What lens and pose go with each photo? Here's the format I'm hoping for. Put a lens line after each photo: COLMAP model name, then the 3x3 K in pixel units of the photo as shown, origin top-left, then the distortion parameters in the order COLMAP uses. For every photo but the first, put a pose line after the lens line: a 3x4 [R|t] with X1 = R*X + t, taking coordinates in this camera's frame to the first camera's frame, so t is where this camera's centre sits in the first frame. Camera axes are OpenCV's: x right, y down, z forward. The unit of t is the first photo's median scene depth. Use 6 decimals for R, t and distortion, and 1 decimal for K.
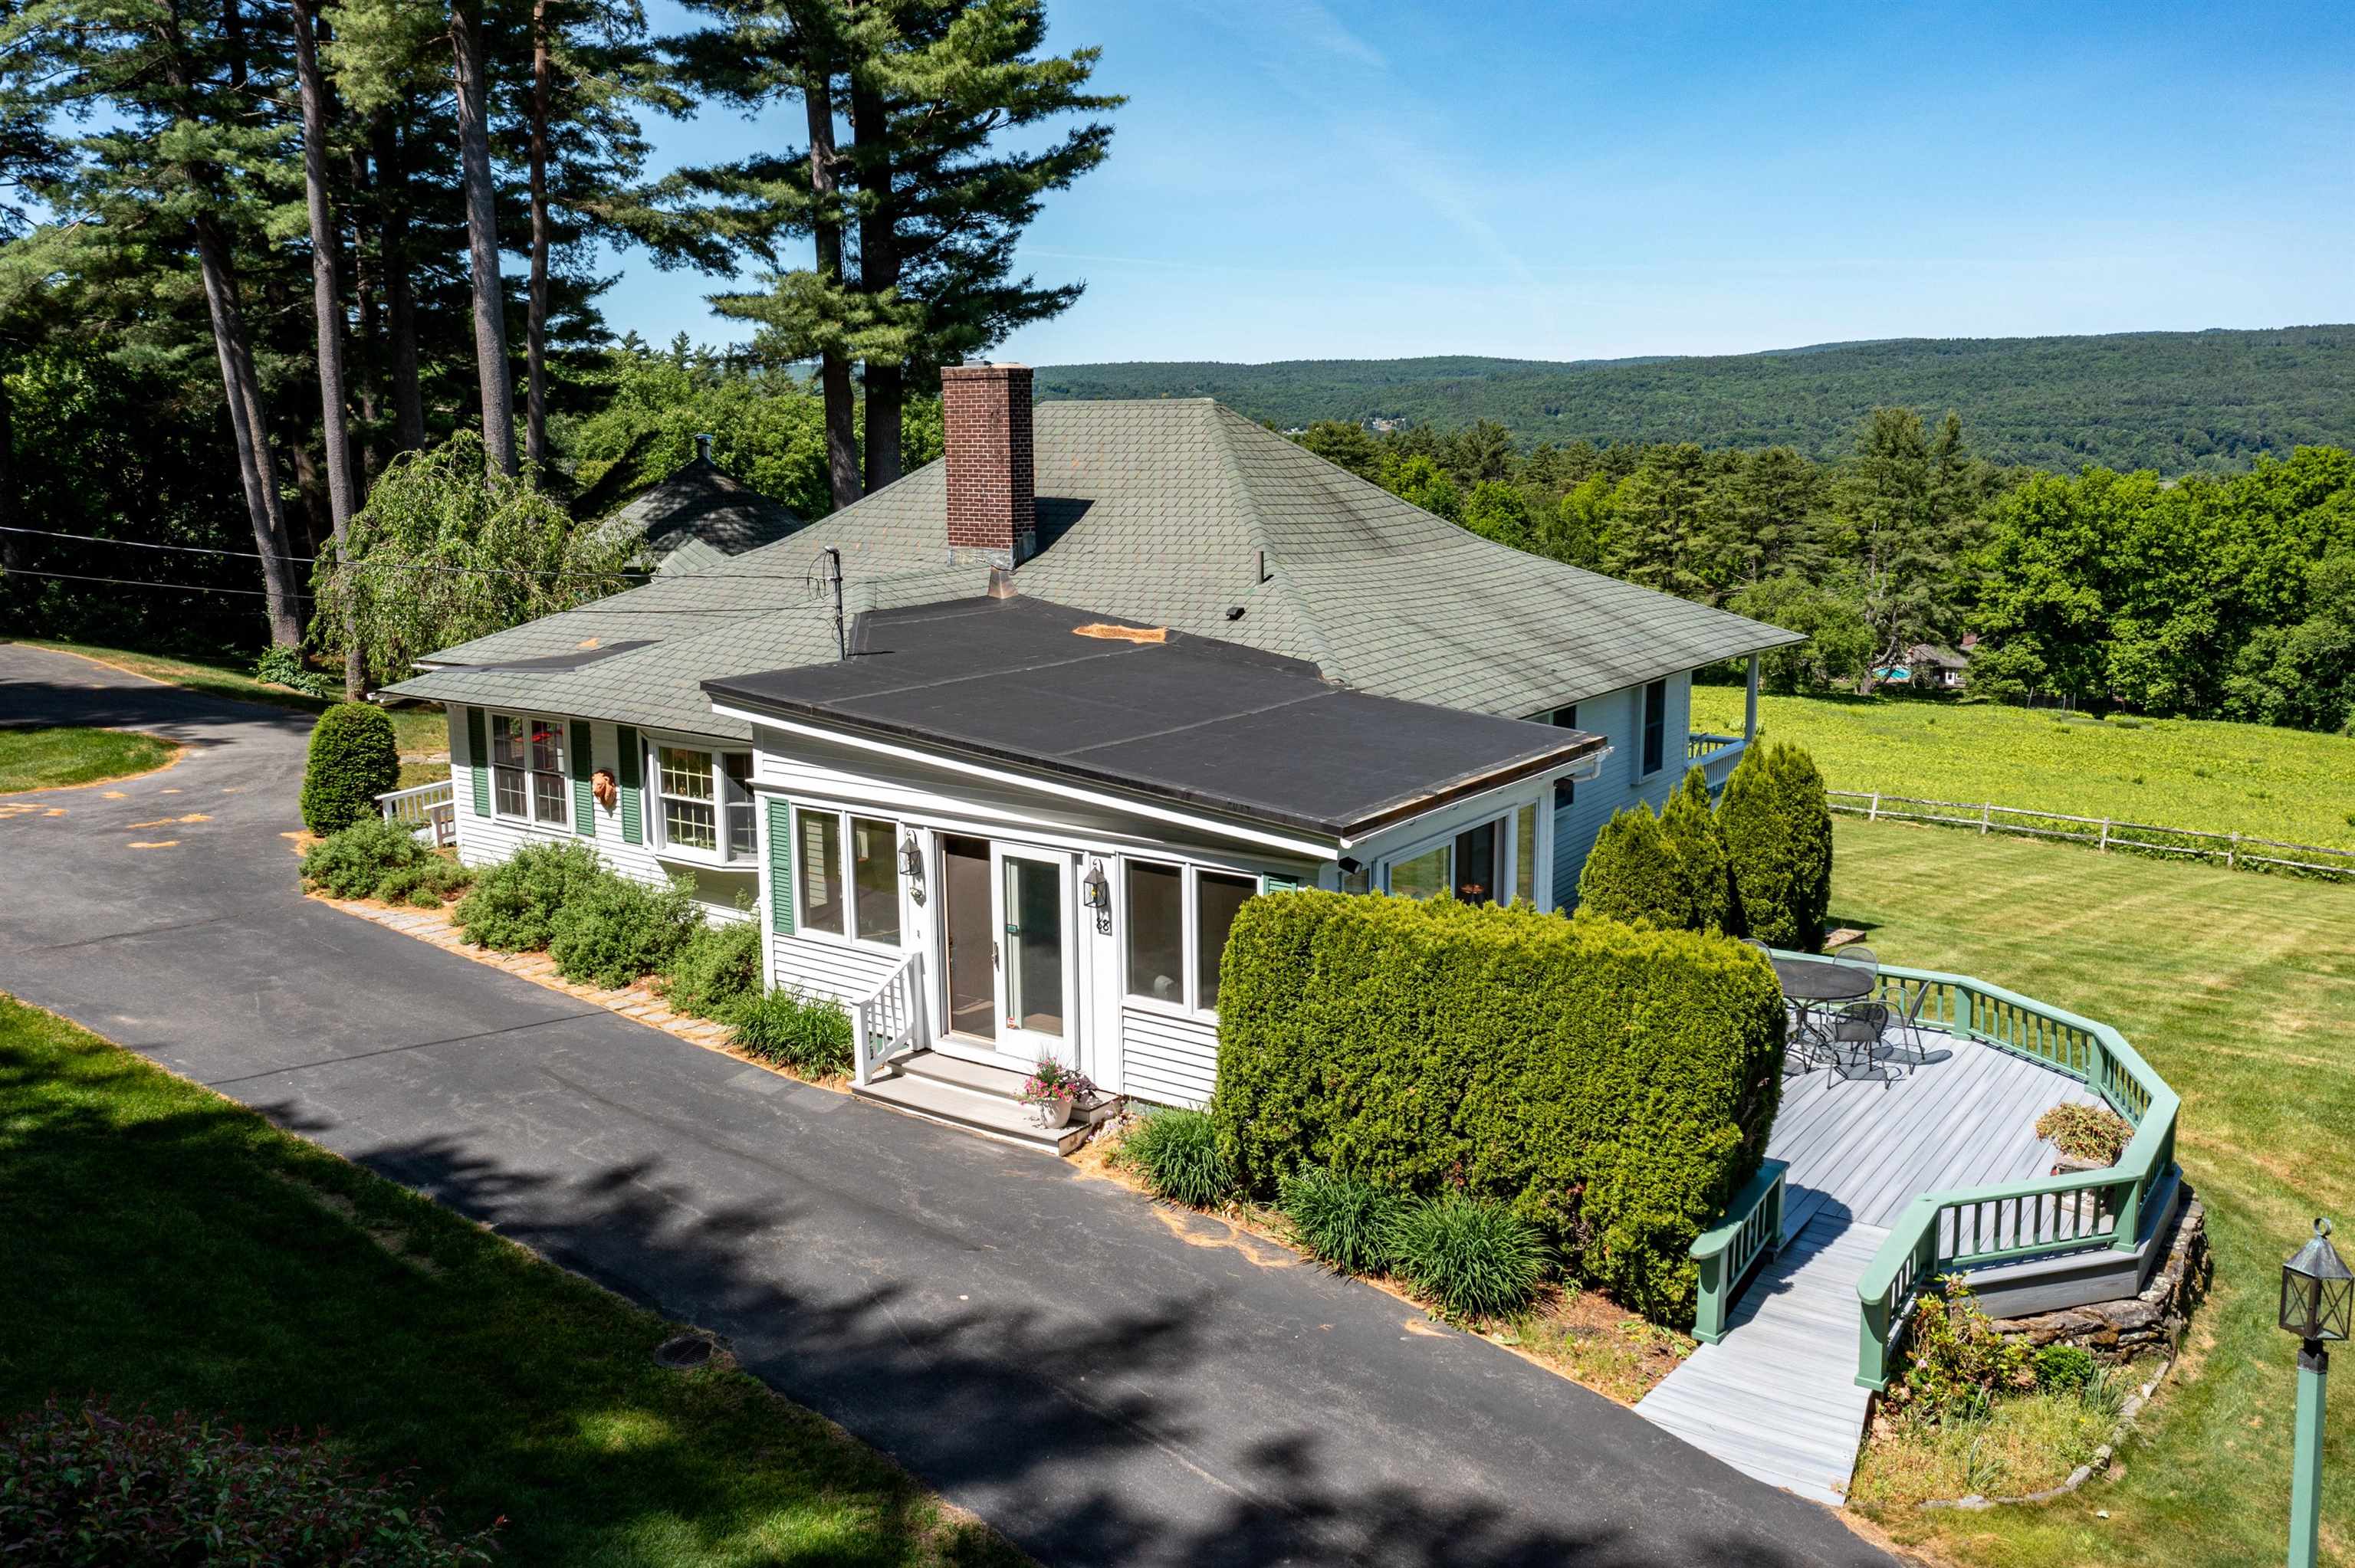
lens RADIAL K [[1871.4, 0, 1153.4], [0, 1871.4, 743.9], [0, 0, 1]] dist [0.003107, -0.004449]
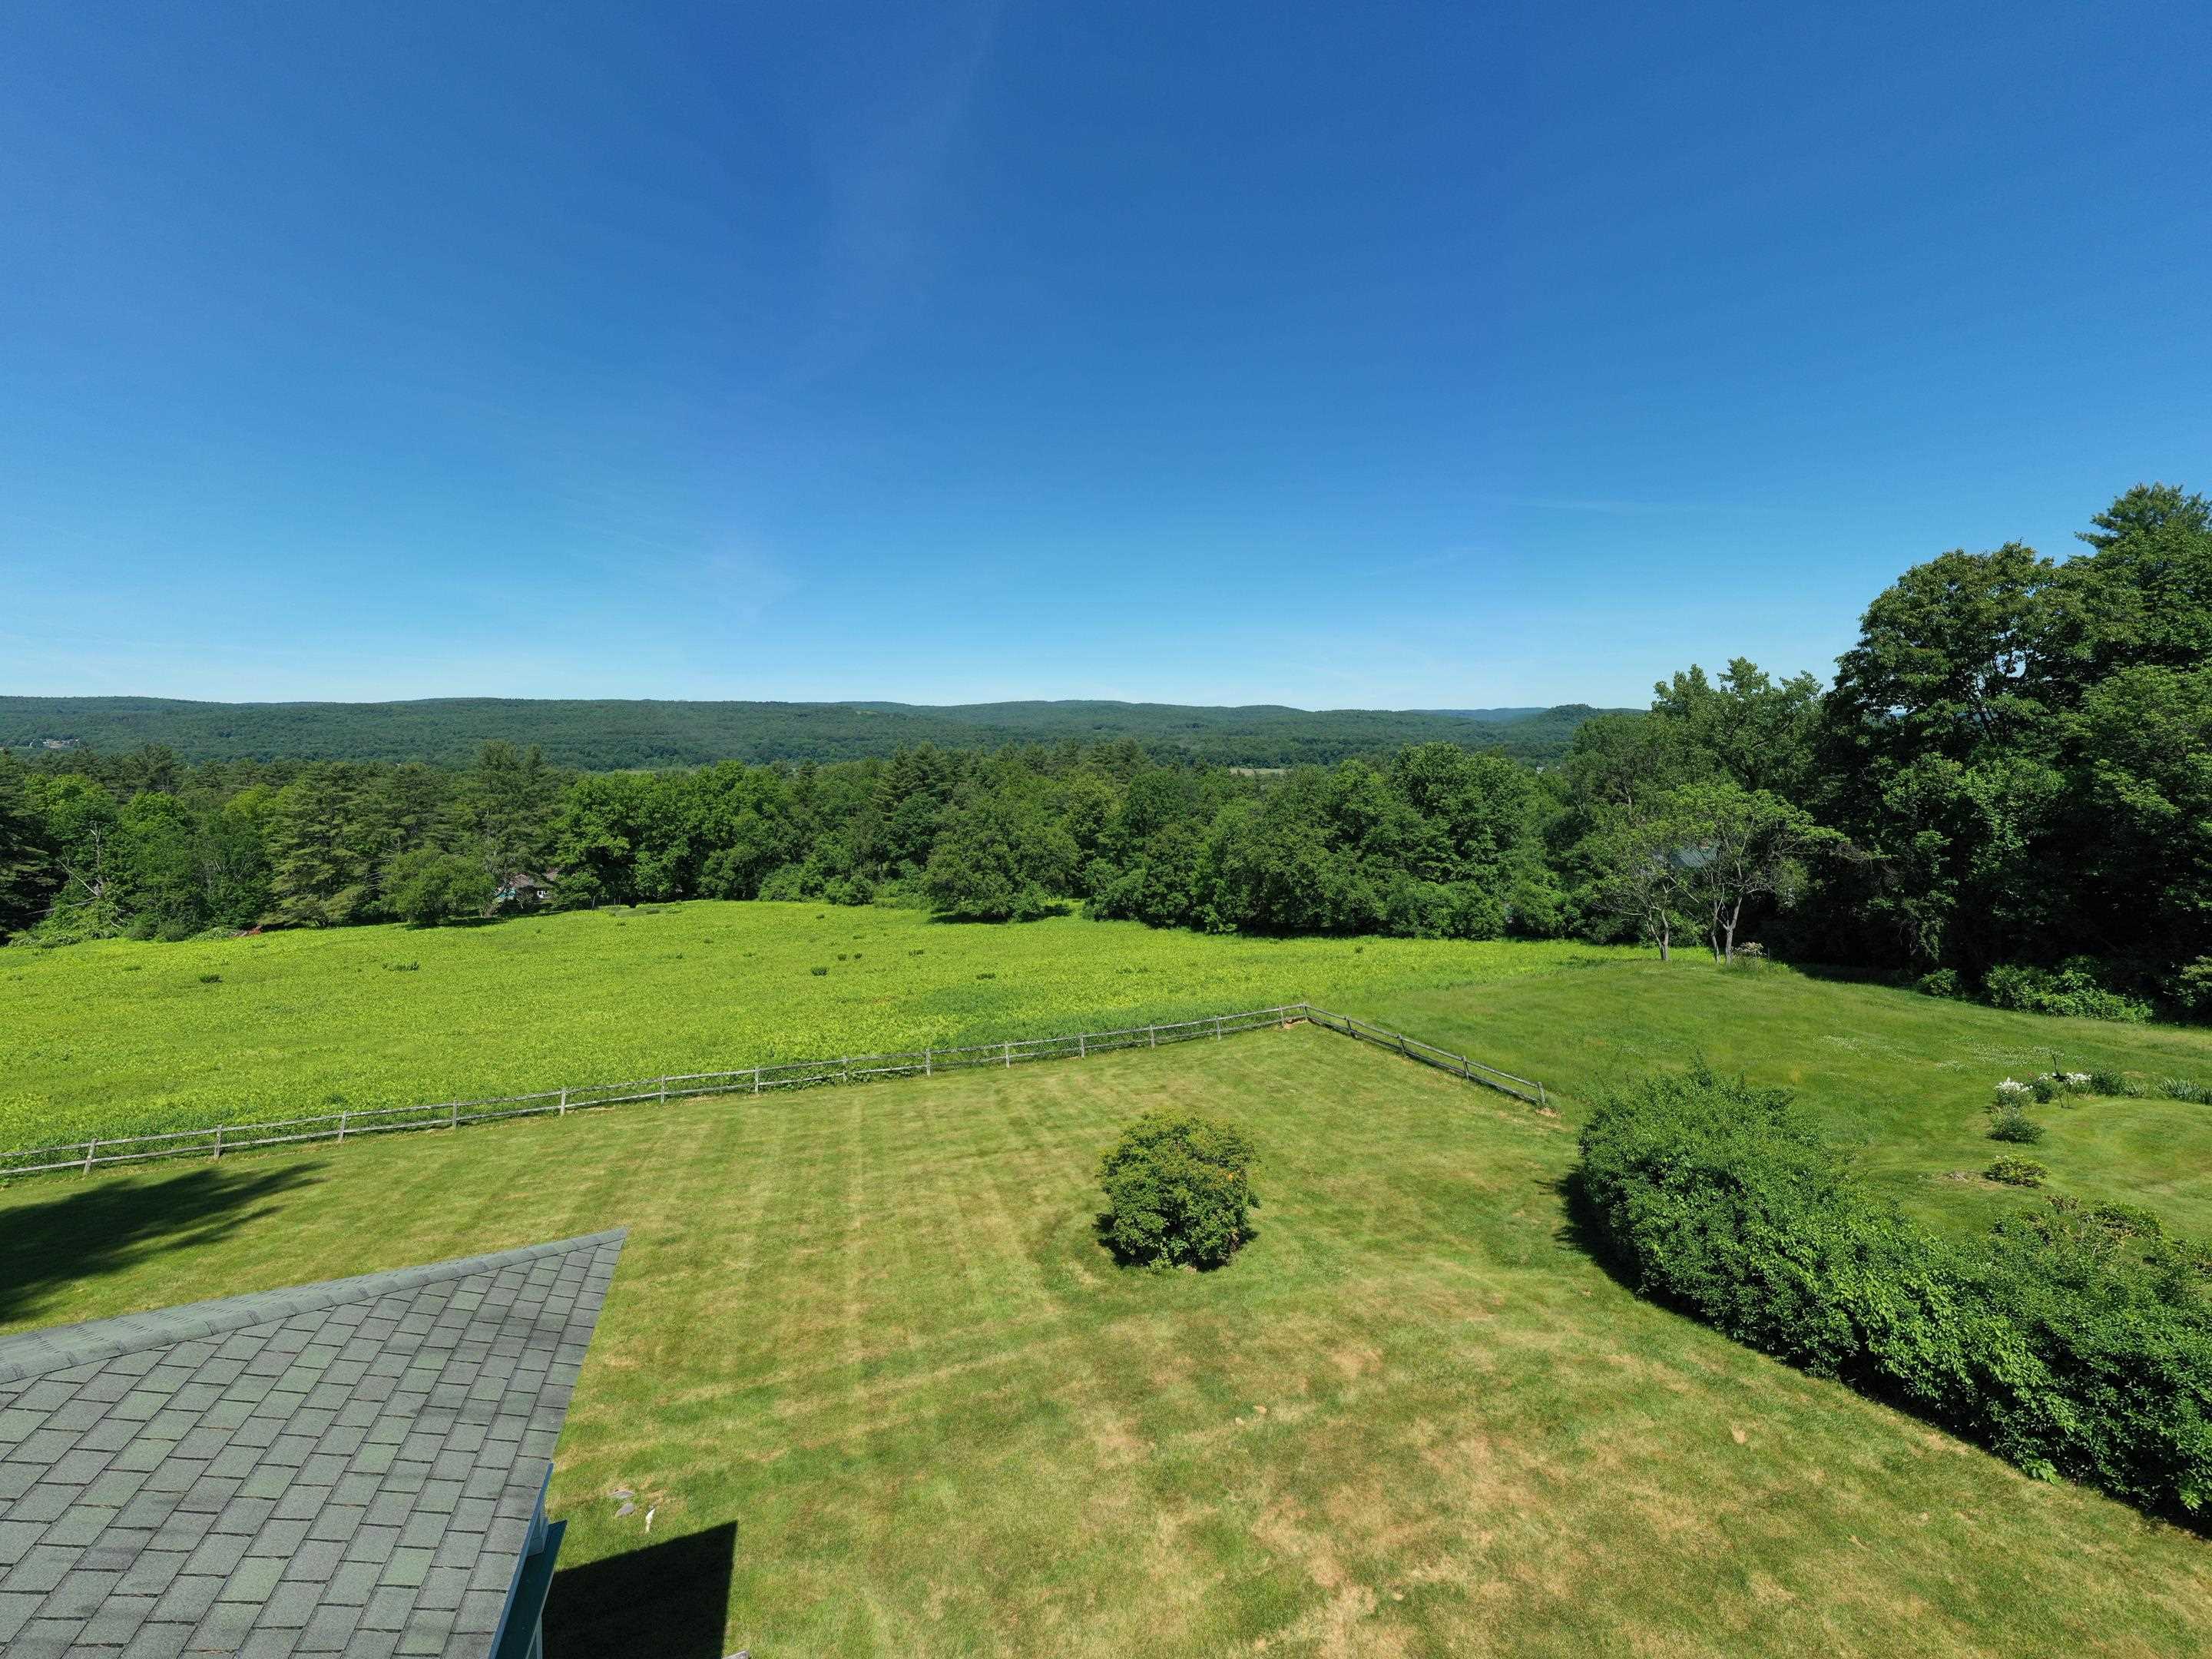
lens RADIAL K [[891.7, 0, 1119.3], [0, 891.7, 733.3], [0, 0, 1]] dist [0.002875, -0.000480]
pose [[0.546405, 0.009641, 0.837466, 0.219305], [0.140783, 0.984648, -0.103189, -0.180691], [-0.825604, 0.174284, 0.536660, 0.776878]]
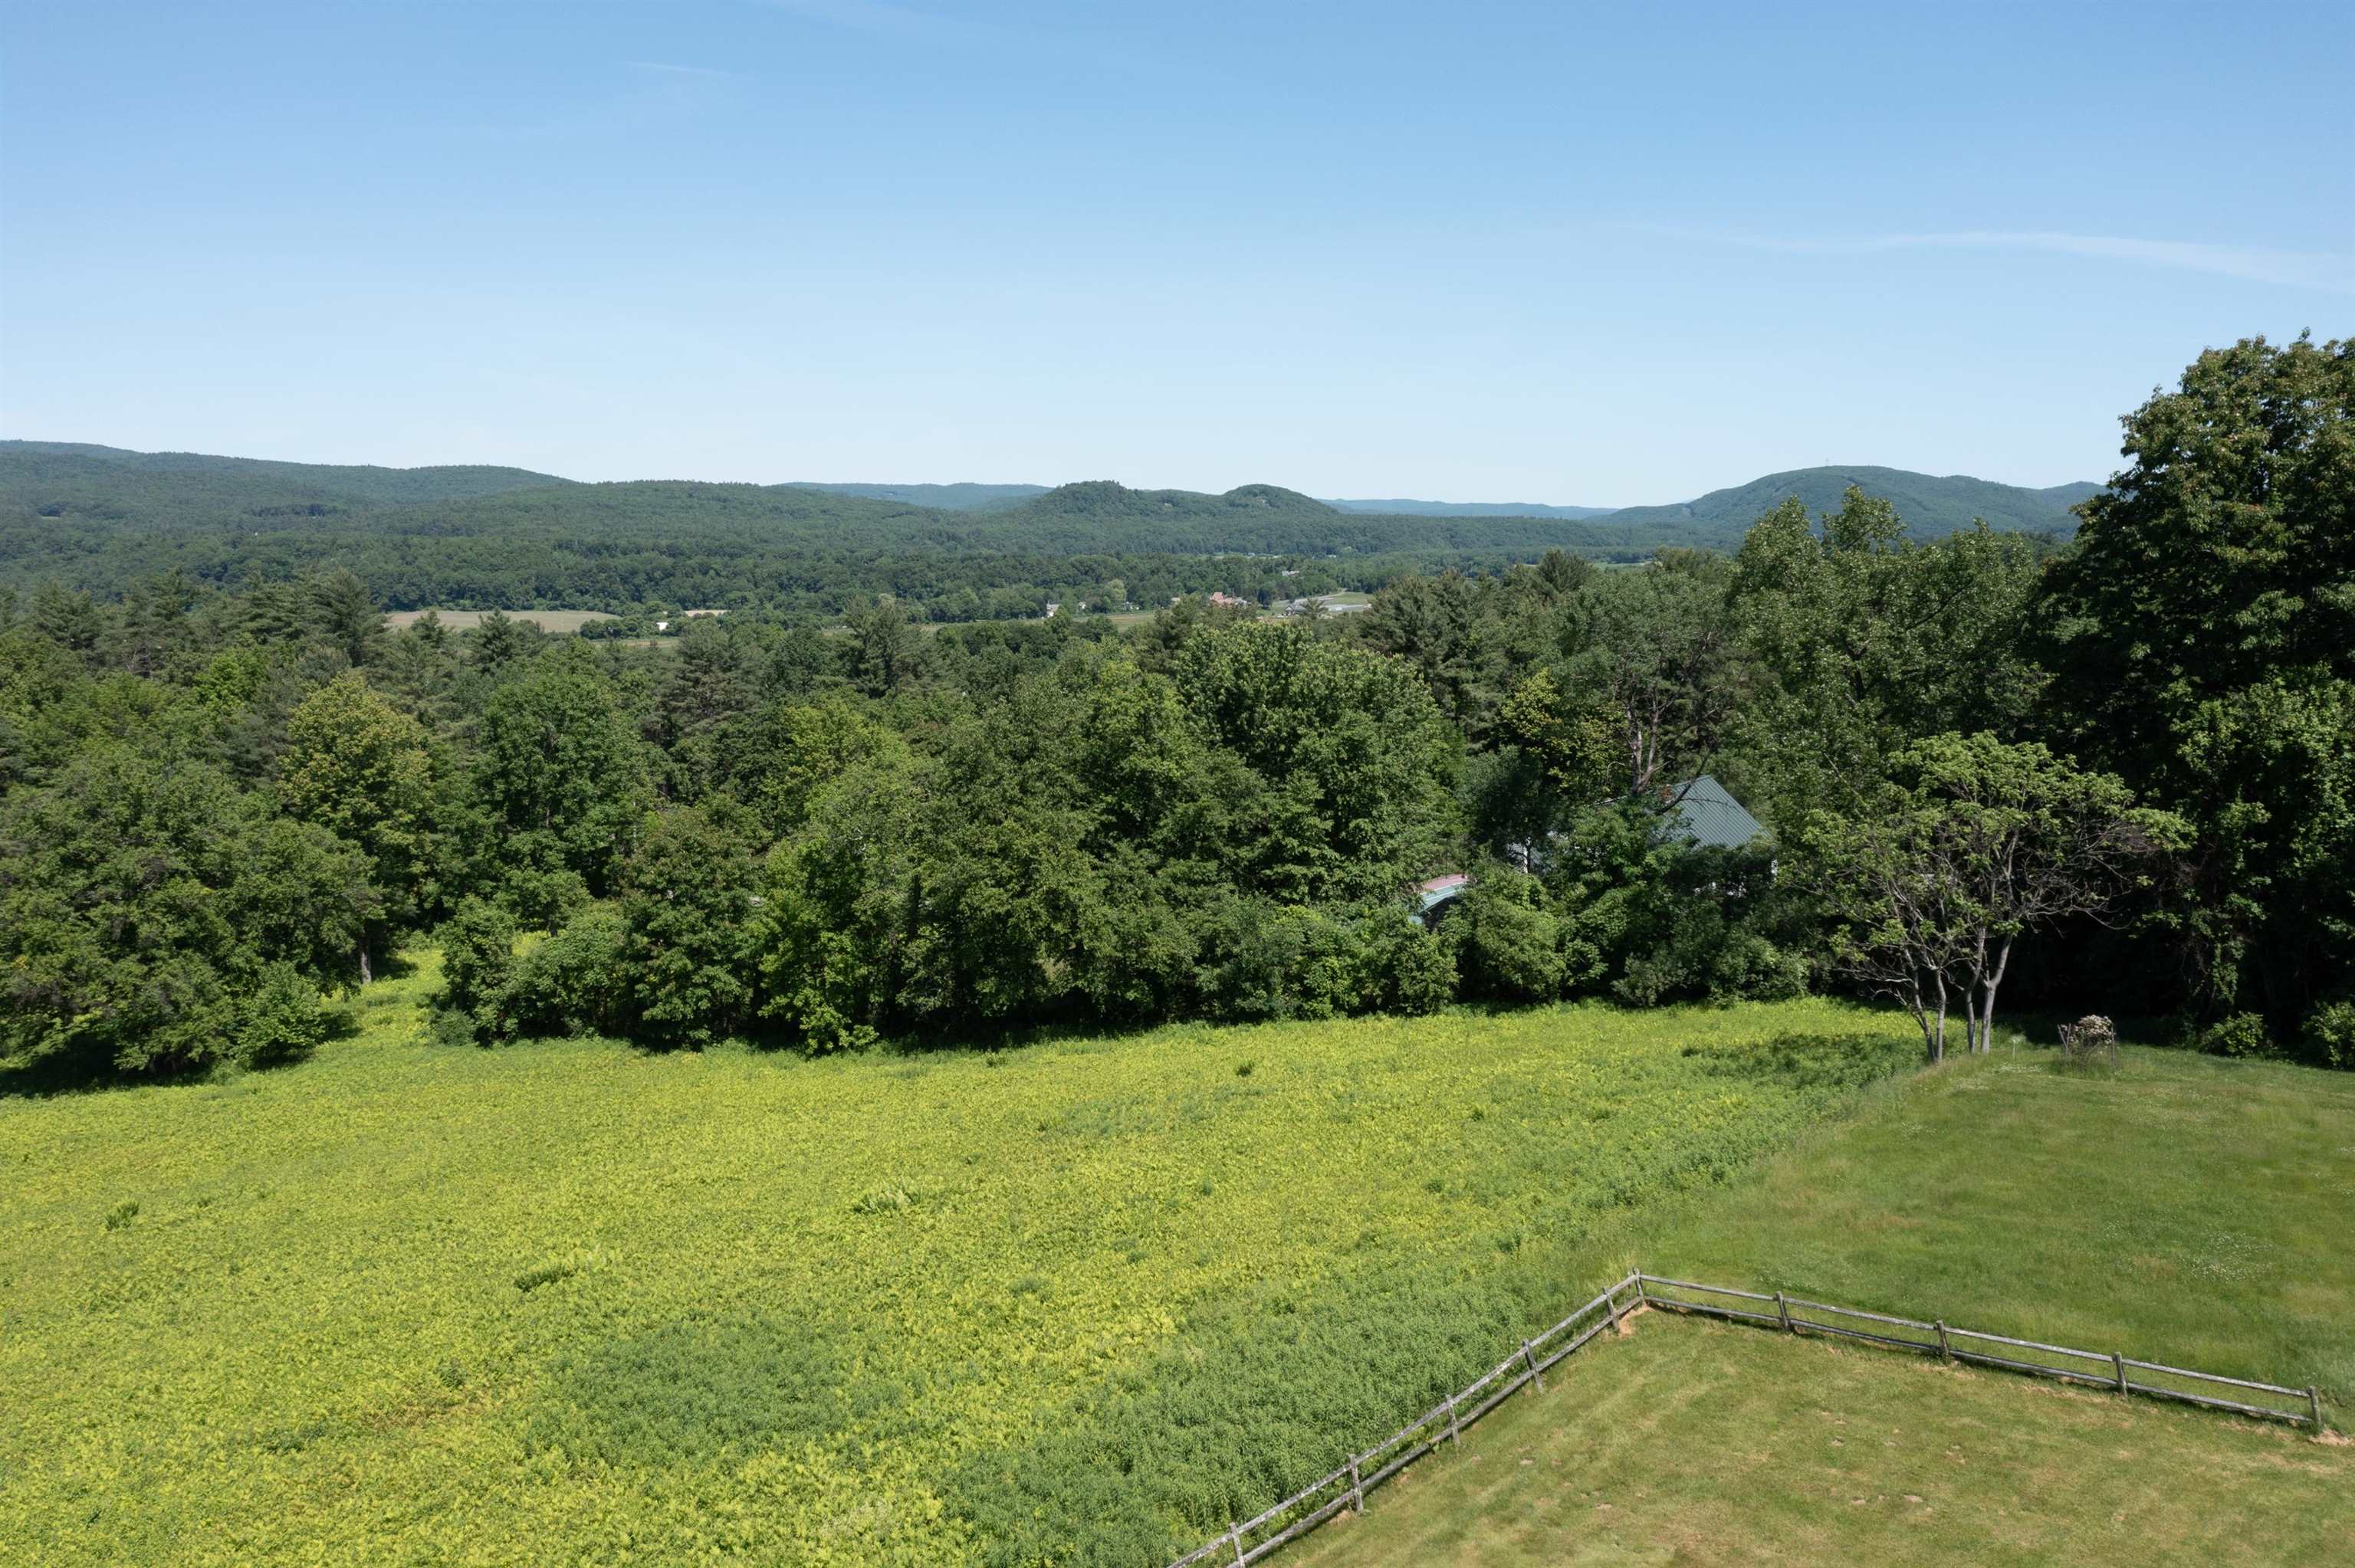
lens RADIAL K [[1871.4, 0, 1135.0], [0, 1871.4, 823.0], [0, 0, 1]] dist [0.003107, -0.004449]
pose [[0.064037, -0.145200, 0.987328, 0.182432], [0.165136, 0.977261, 0.133009, -0.490079], [-0.984190, 0.154526, 0.086559, 1.685506]]
